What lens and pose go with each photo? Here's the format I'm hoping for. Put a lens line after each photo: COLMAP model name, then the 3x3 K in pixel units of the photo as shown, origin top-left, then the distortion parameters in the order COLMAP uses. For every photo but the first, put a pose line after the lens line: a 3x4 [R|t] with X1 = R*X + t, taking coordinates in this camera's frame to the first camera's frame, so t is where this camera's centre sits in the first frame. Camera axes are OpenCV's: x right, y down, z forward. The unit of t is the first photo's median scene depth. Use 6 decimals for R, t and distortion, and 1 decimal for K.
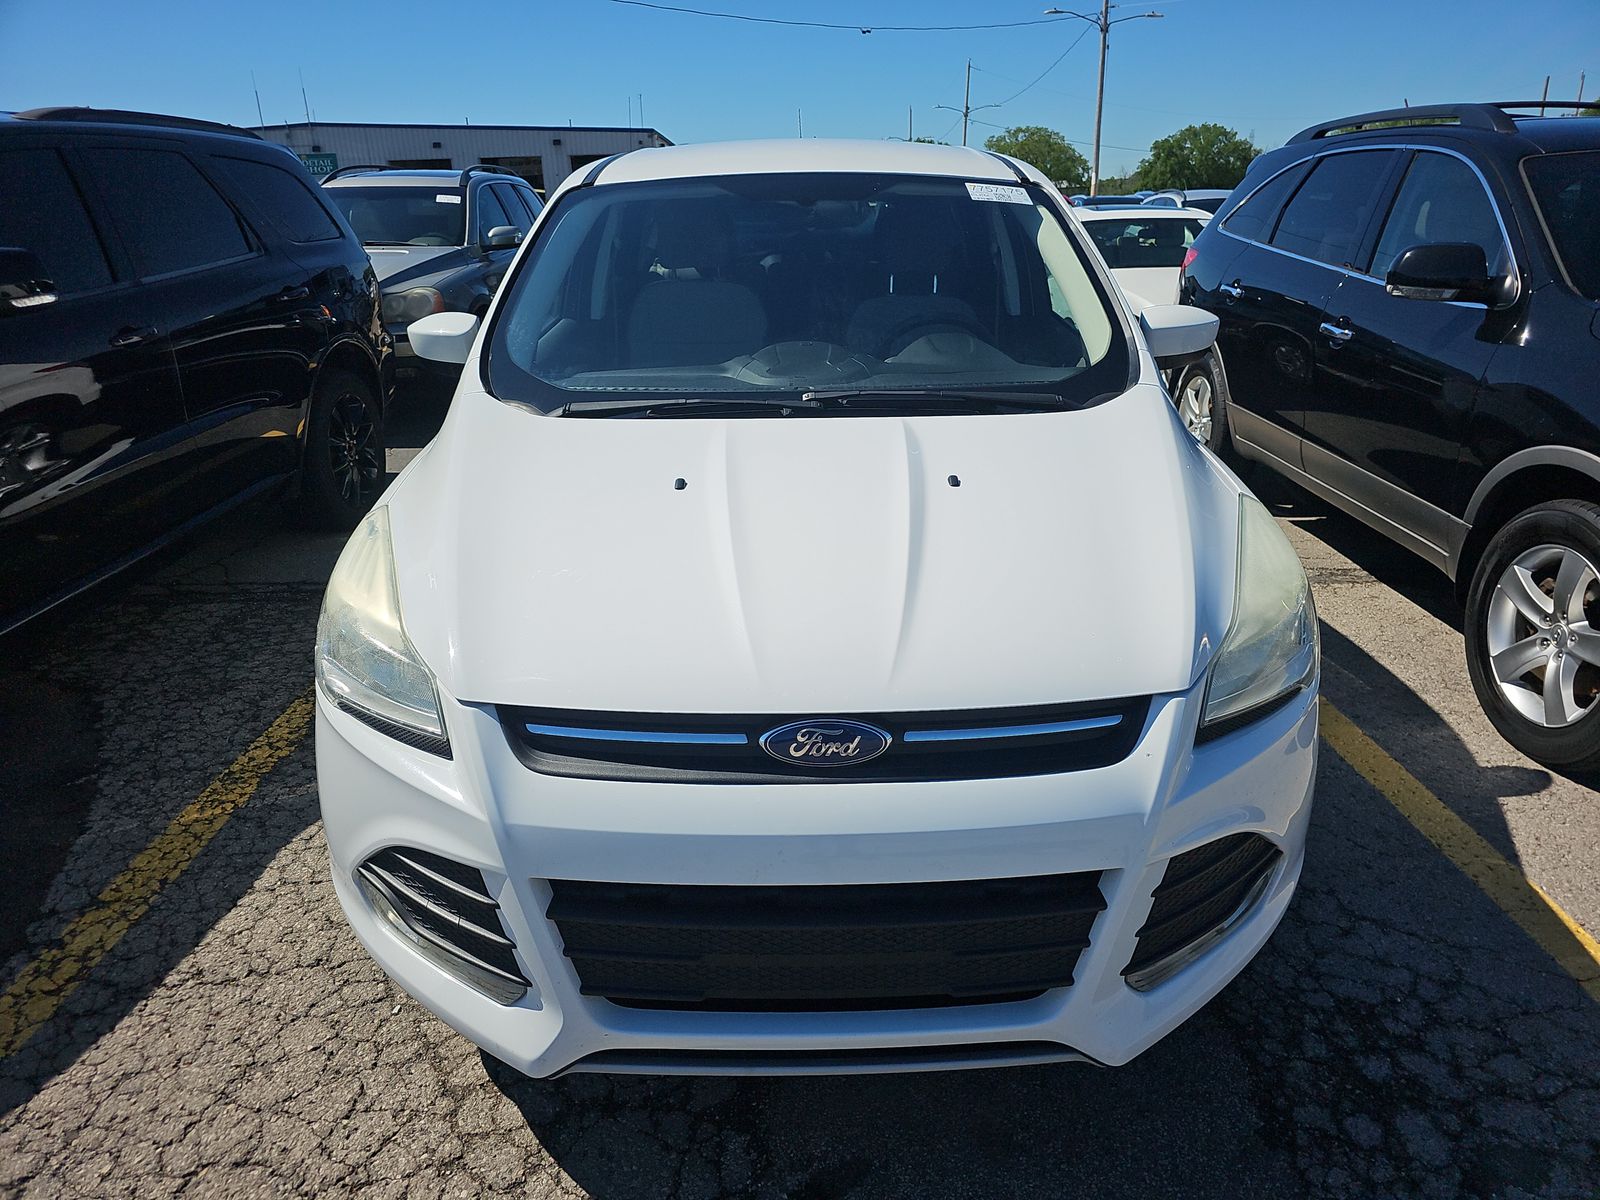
lens RADIAL K [[1076.7, 0, 805.4], [0, 1076.7, 603.8], [0, 0, 1]] dist [0.006082, -0.005343]
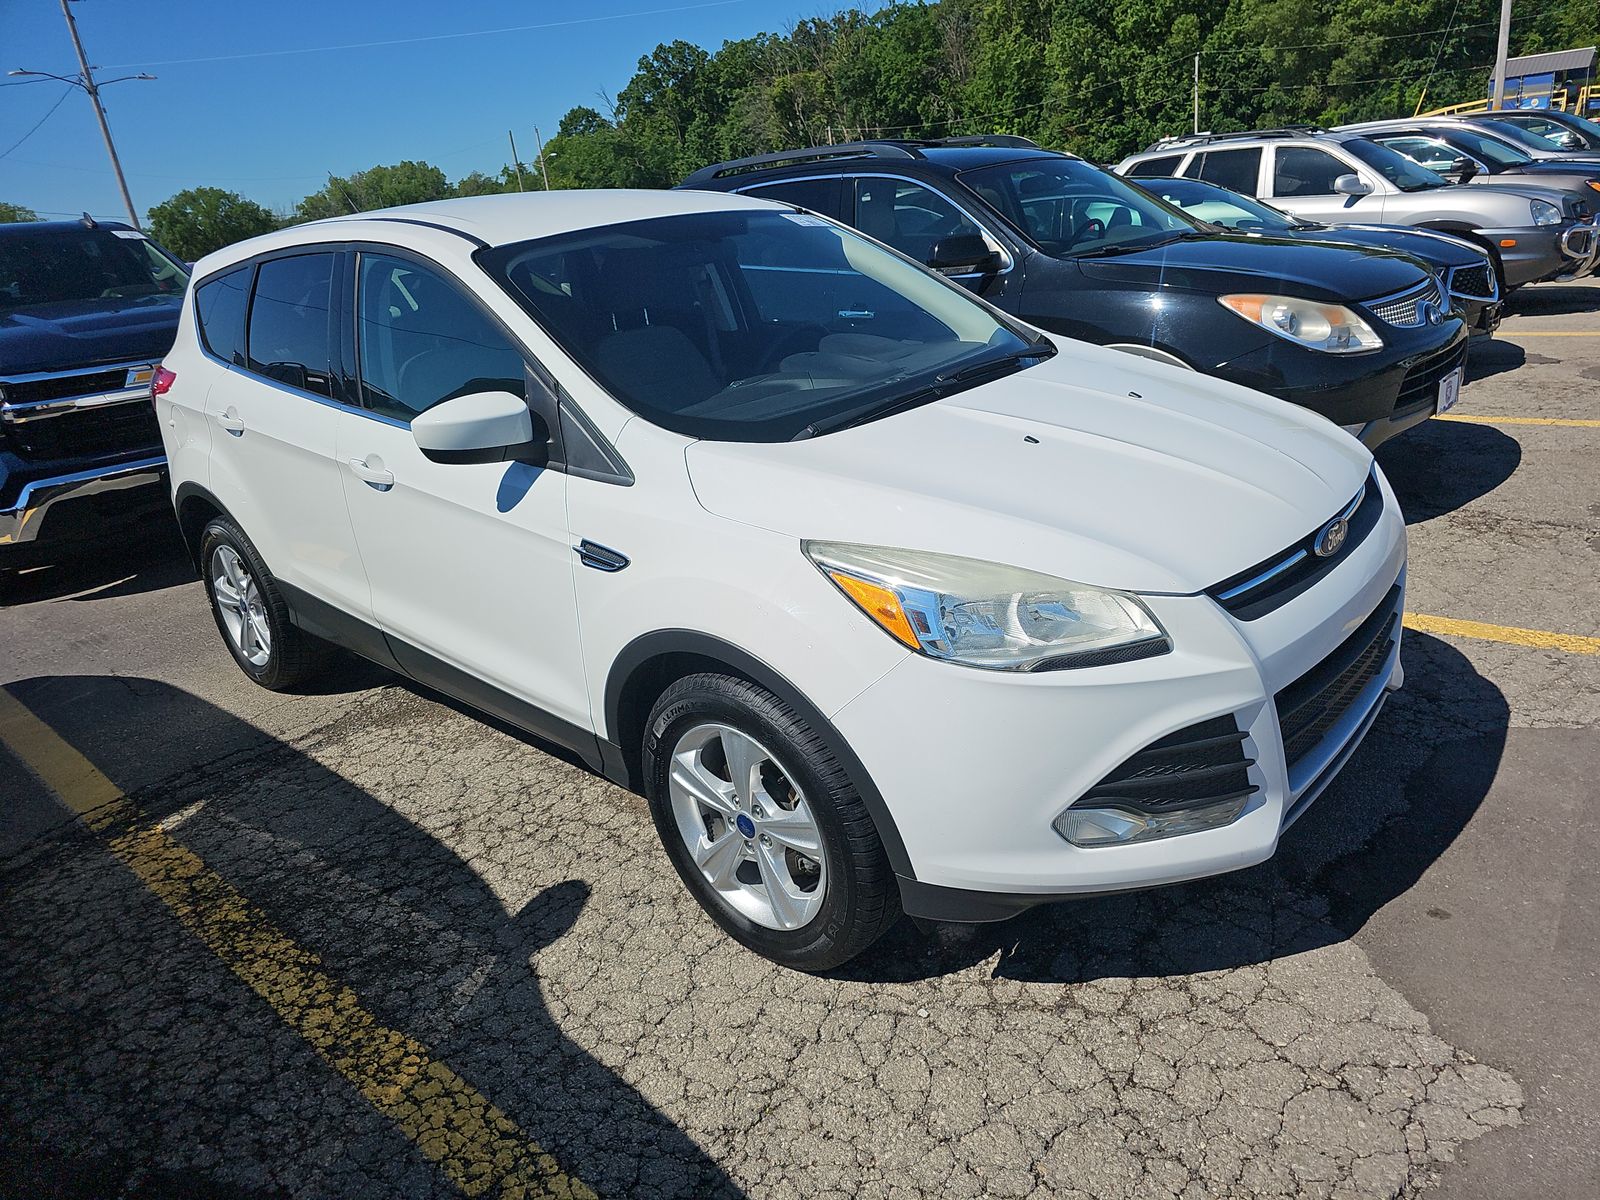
lens RADIAL K [[1076.7, 0, 802.5], [0, 1076.7, 595.8], [0, 0, 1]] dist [0.006082, -0.005343]
pose [[0.676101, -0.314468, 0.666331, -1.033369], [0.348831, 0.933189, 0.086464, -0.126145], [-0.649003, 0.173978, 0.740626, 0.248978]]
